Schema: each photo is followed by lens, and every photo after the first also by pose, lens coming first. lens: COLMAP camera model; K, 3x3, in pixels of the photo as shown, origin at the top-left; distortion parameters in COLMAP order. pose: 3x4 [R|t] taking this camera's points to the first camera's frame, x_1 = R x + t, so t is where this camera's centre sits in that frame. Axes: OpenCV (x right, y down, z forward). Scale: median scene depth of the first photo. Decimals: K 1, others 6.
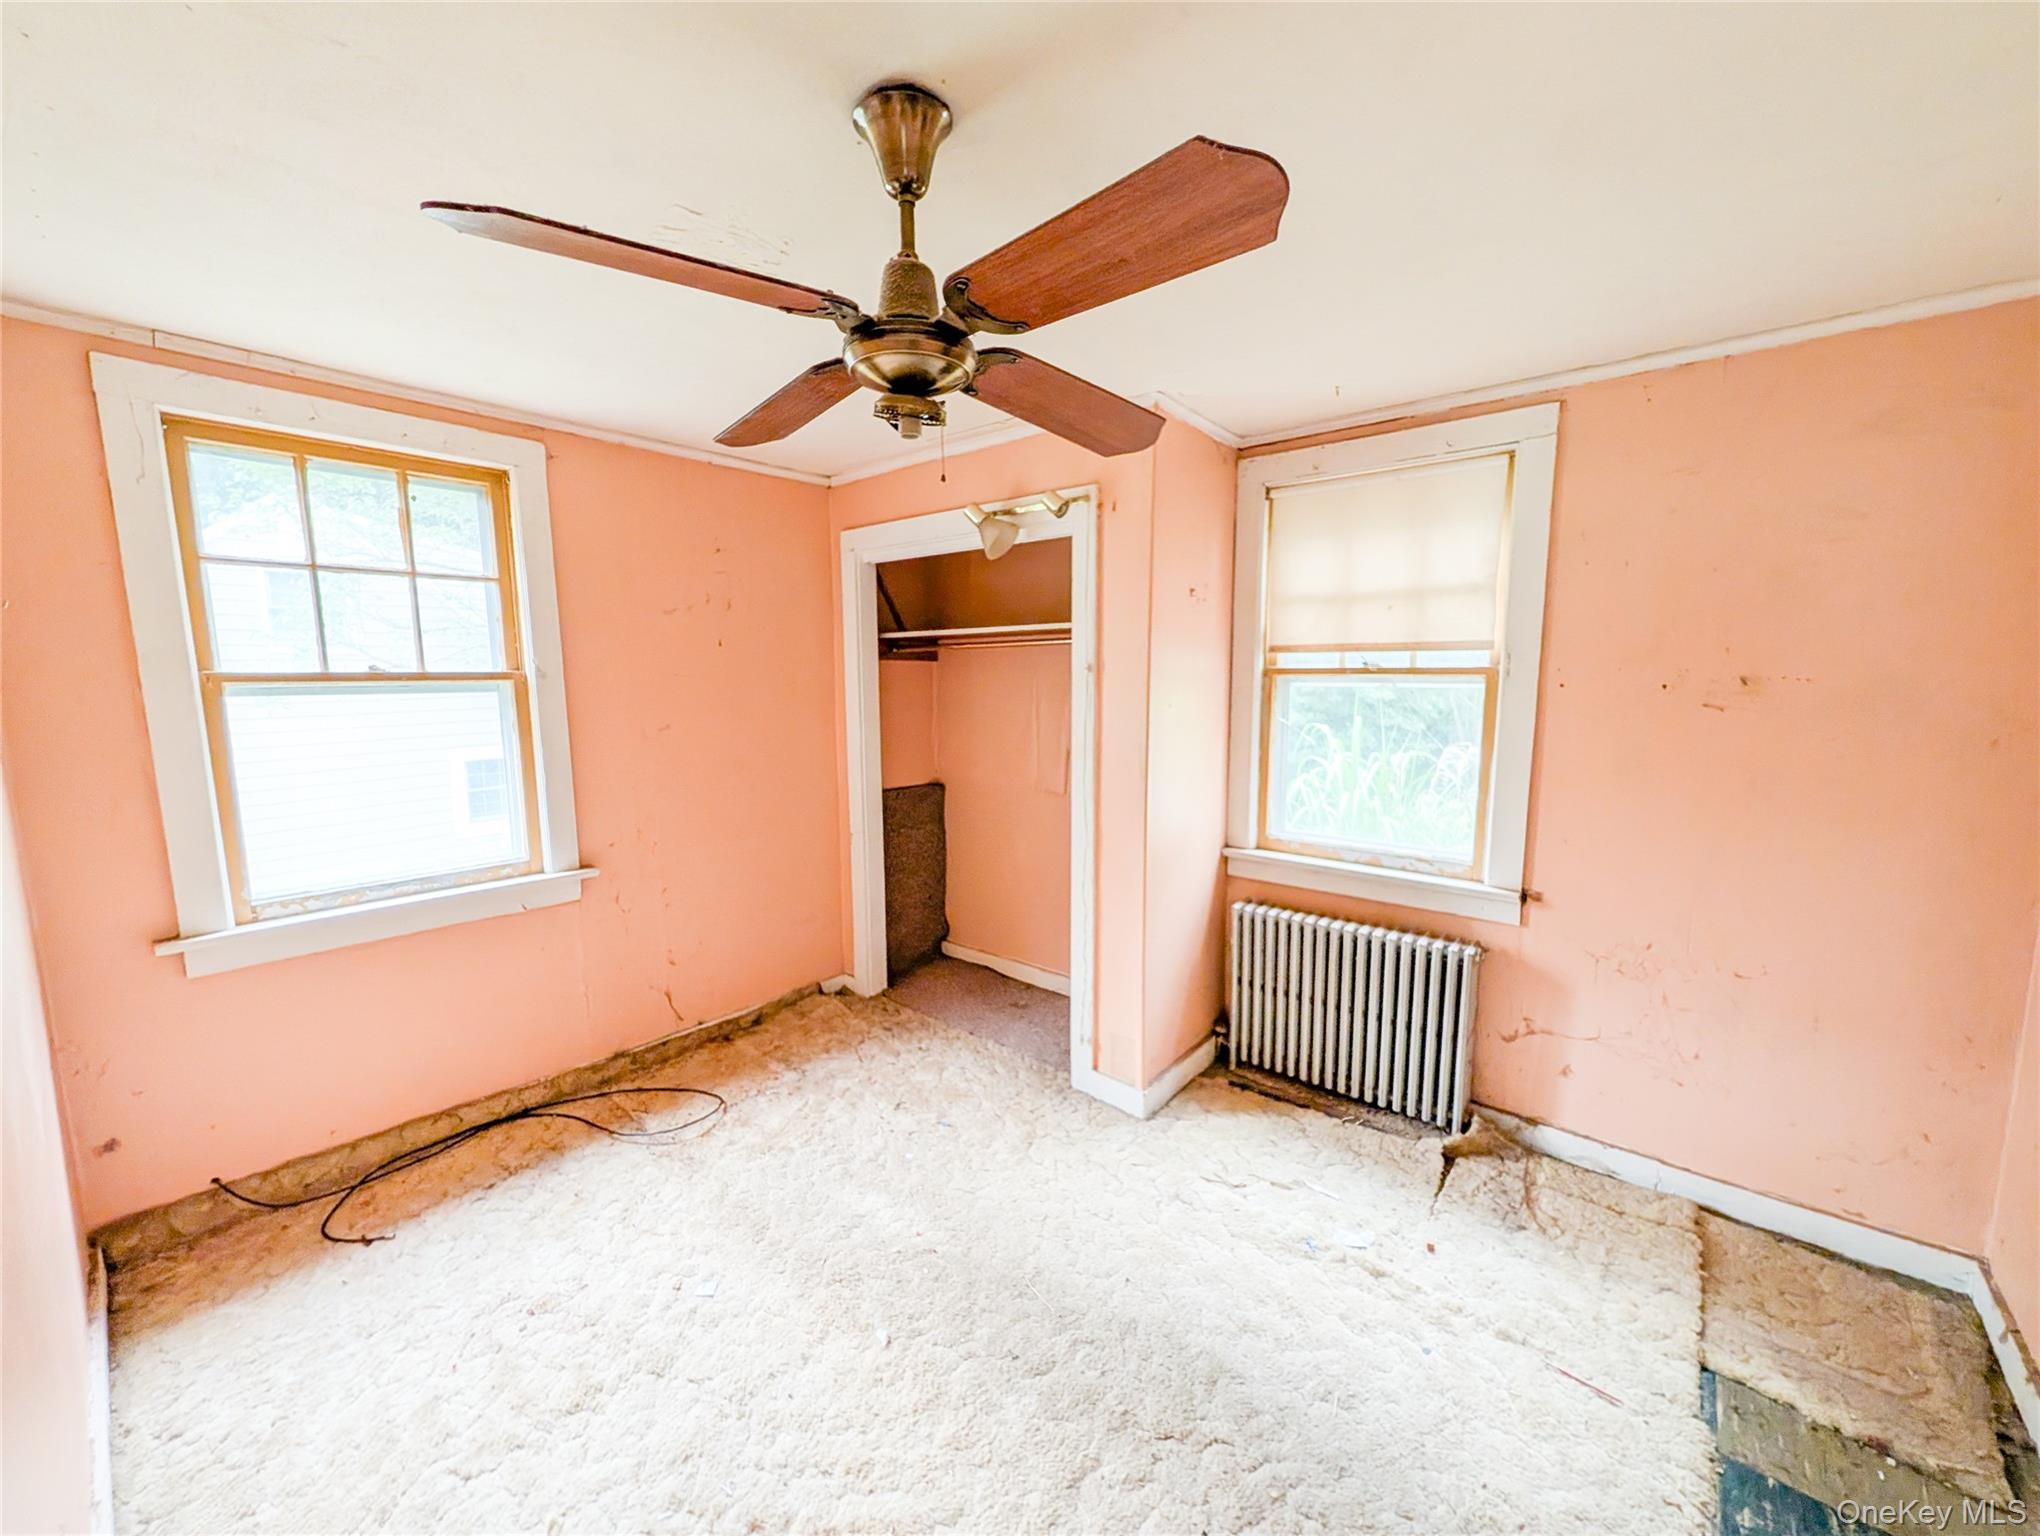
lens RADIAL K [[778.9, 0, 1020.0], [0, 778.9, 768.0], [0, 0, 1]] dist [0.000076, -0.000073]
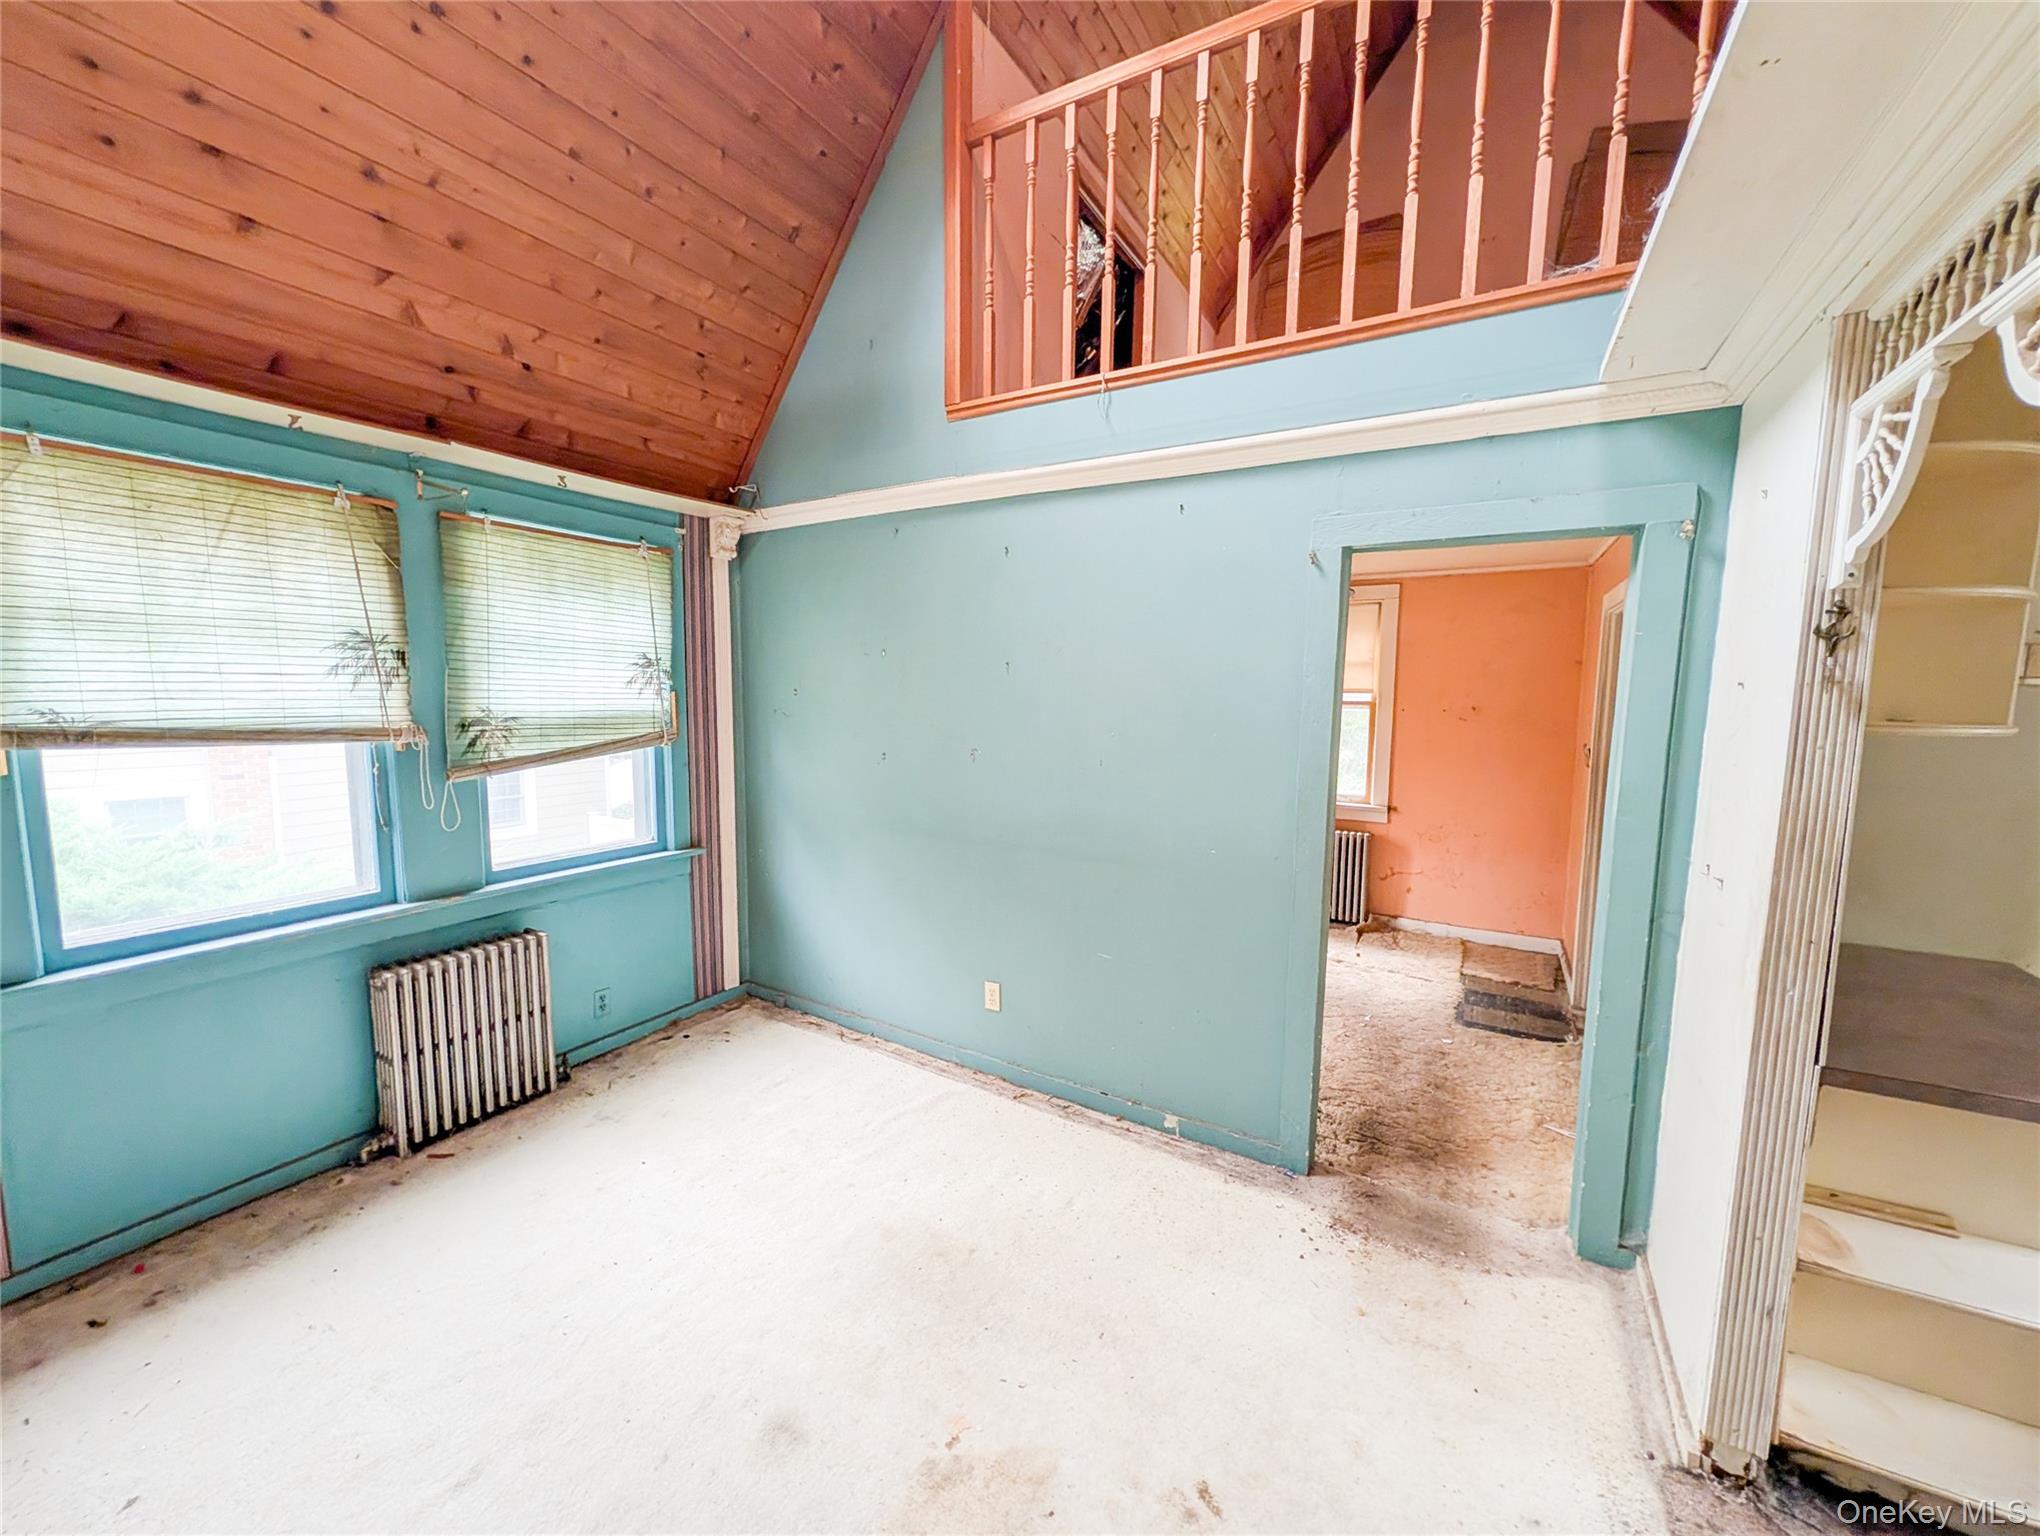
lens RADIAL K [[778.9, 0, 1020.0], [0, 778.9, 768.0], [0, 0, 1]] dist [0.000076, -0.000073]
pose [[0.985657, -0.004126, 0.168712, -0.746551], [0.008611, 0.999628, -0.025860, 0.104159], [-0.168542, 0.026942, 0.985326, -0.983201]]
